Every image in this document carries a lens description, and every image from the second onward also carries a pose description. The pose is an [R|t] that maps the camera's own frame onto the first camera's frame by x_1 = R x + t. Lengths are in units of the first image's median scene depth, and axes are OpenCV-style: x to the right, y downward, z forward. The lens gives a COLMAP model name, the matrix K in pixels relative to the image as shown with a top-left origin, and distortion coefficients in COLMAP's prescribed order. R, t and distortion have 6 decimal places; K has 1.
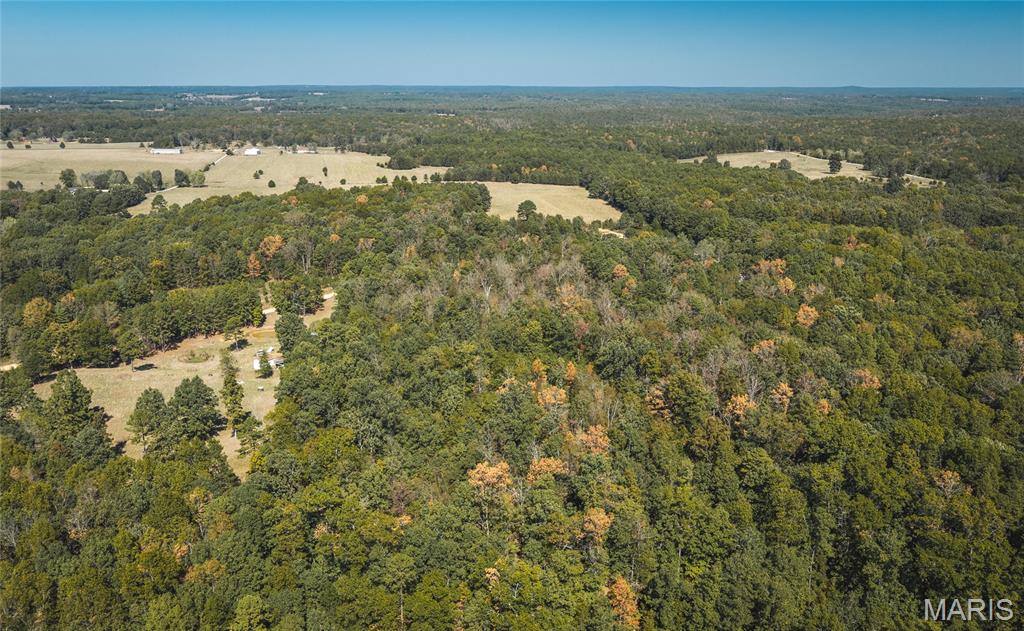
lens RADIAL K [[846.2, 0, 516.2], [0, 846.2, 313.0], [0, 0, 1]] dist [0.012006, -0.019038]
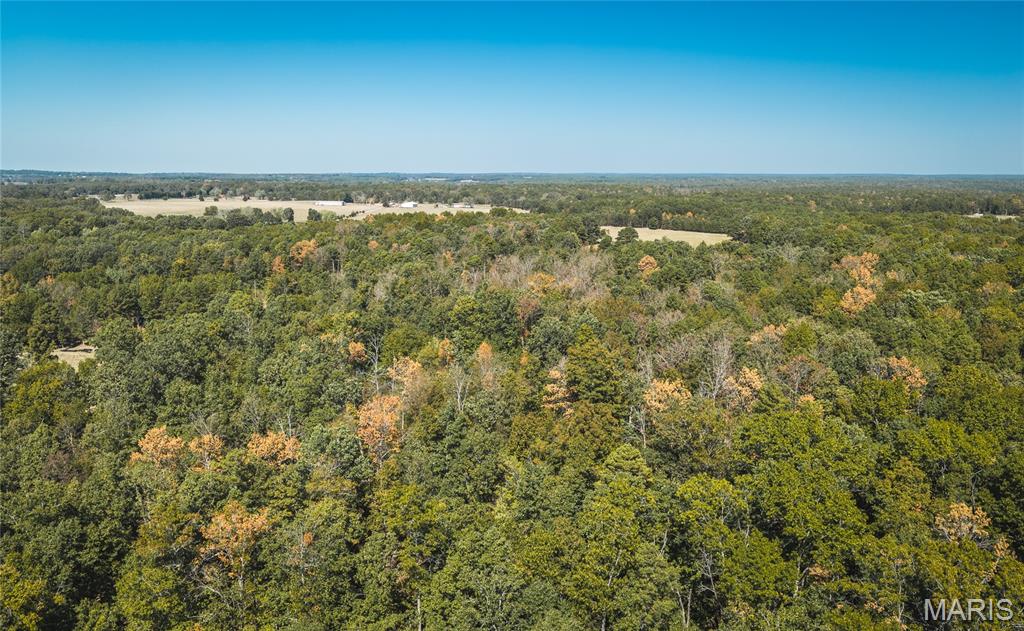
lens RADIAL K [[846.2, 0, 516.2], [0, 846.2, 313.0], [0, 0, 1]] dist [0.012006, -0.019038]
pose [[0.970341, 0.038370, -0.238676, 0.075749], [-0.061695, 0.993935, -0.091035, 0.028116], [0.233735, 0.103060, 0.966823, 0.093529]]
